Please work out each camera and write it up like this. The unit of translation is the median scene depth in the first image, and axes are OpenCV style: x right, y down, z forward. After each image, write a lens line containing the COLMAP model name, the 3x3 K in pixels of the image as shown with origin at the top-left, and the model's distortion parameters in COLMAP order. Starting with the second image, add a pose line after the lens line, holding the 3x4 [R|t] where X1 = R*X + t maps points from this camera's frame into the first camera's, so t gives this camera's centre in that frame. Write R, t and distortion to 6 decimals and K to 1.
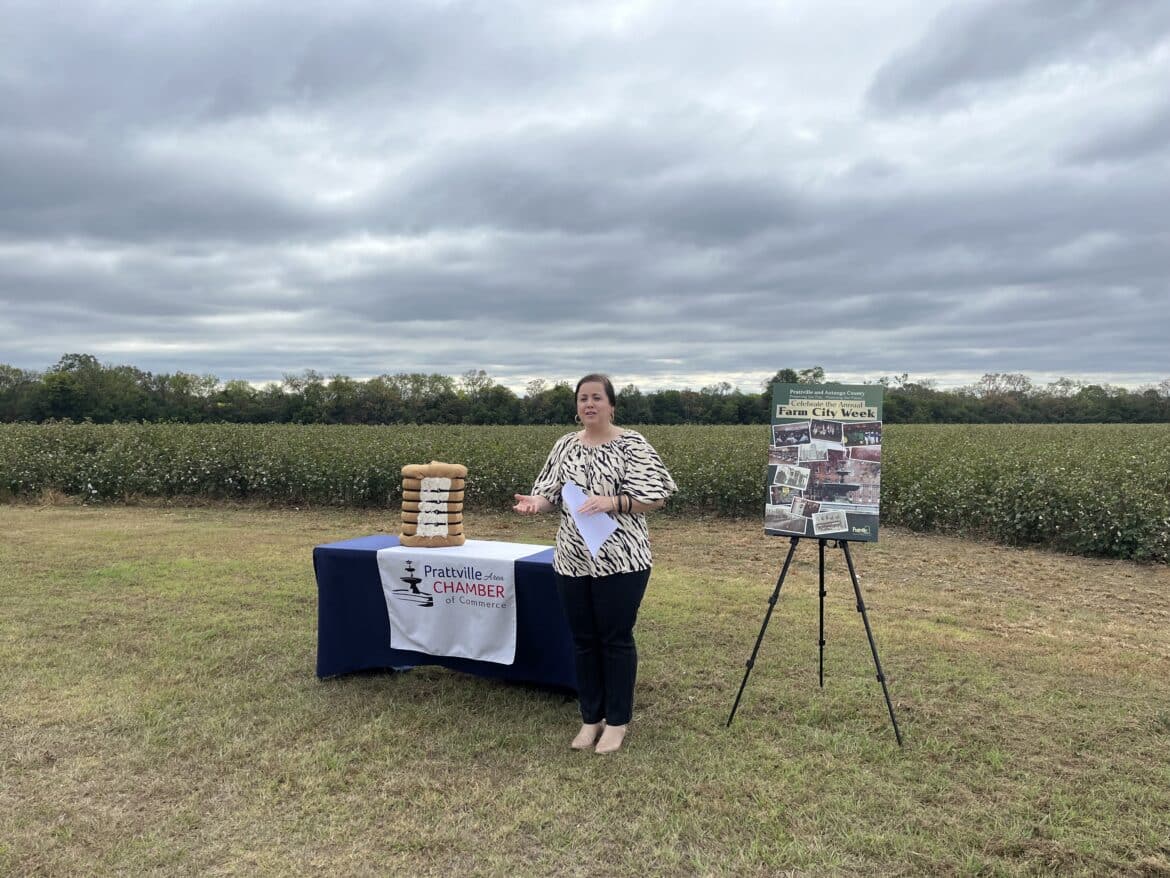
lens RADIAL K [[882.7, 0, 594.5], [0, 882.7, 447.9], [0, 0, 1]] dist [0.064715, -0.074533]
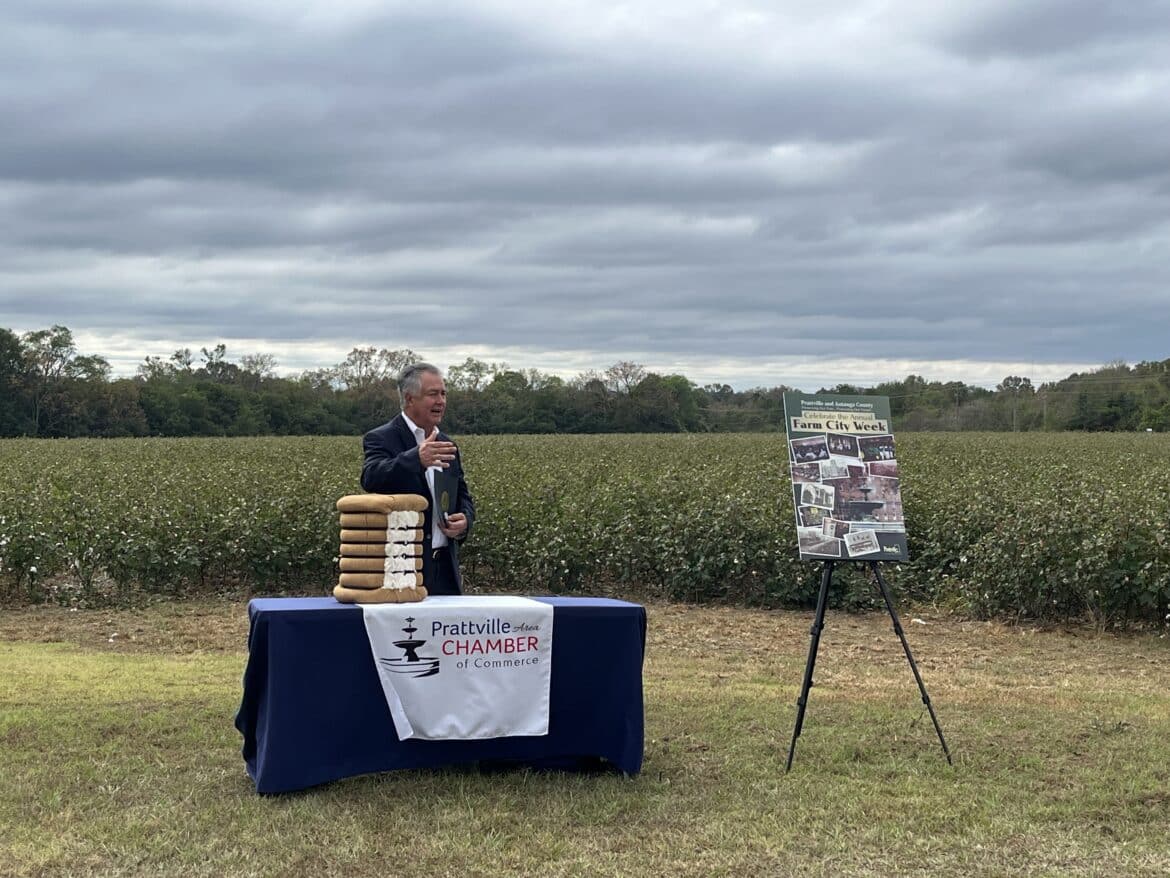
lens RADIAL K [[1694.5, 0, 593.8], [0, 1694.5, 413.6], [0, 0, 1]] dist [0.070850, 0.000000]
pose [[0.845961, 0.002430, 0.533240, -0.822470], [0.019124, 0.999208, -0.034893, 0.004005], [-0.532902, 0.039715, 0.845244, -0.328129]]
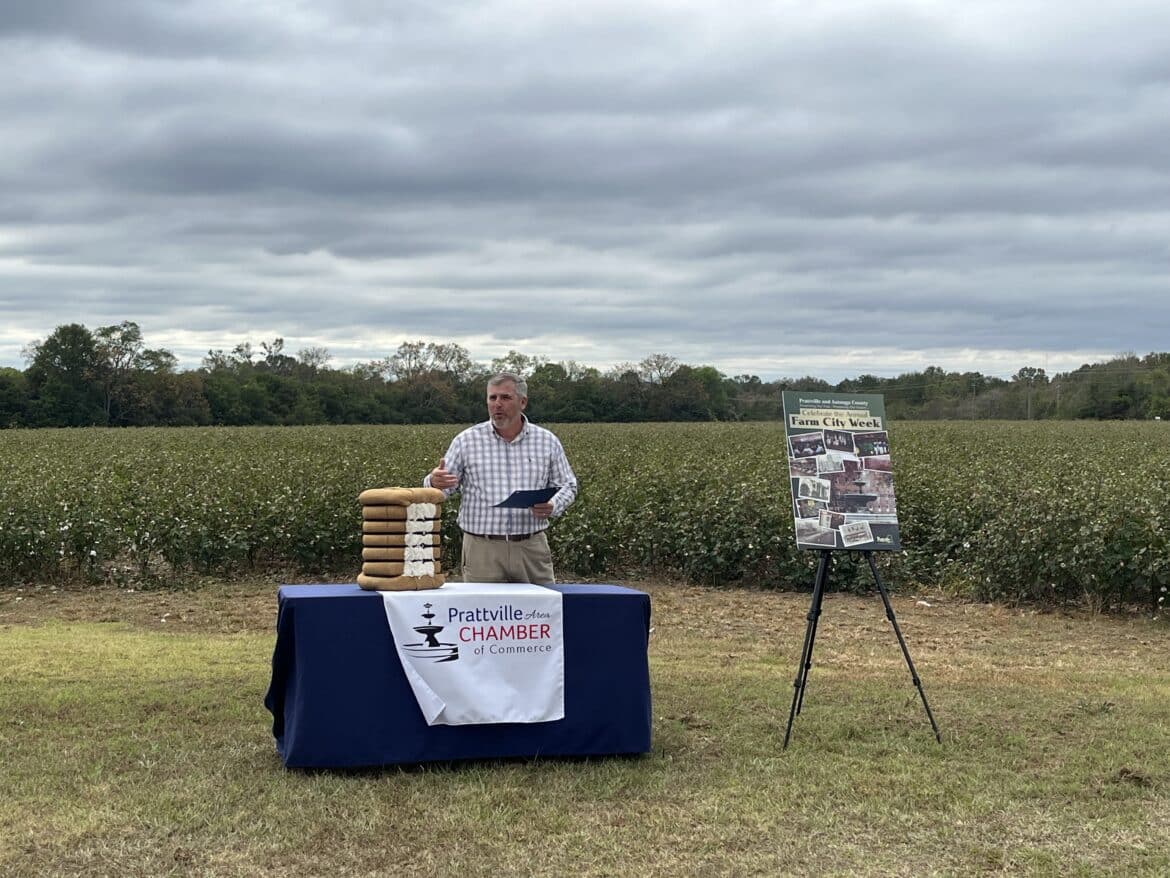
lens RADIAL K [[1597.8, 0, 593.5], [0, 1597.8, 417.6], [0, 0, 1]] dist [0.070994, 0.000000]
pose [[0.857815, -0.003072, 0.513949, -0.800553], [0.019275, 0.999471, -0.026198, -0.003849], [-0.513597, 0.032379, 0.857420, -0.343600]]
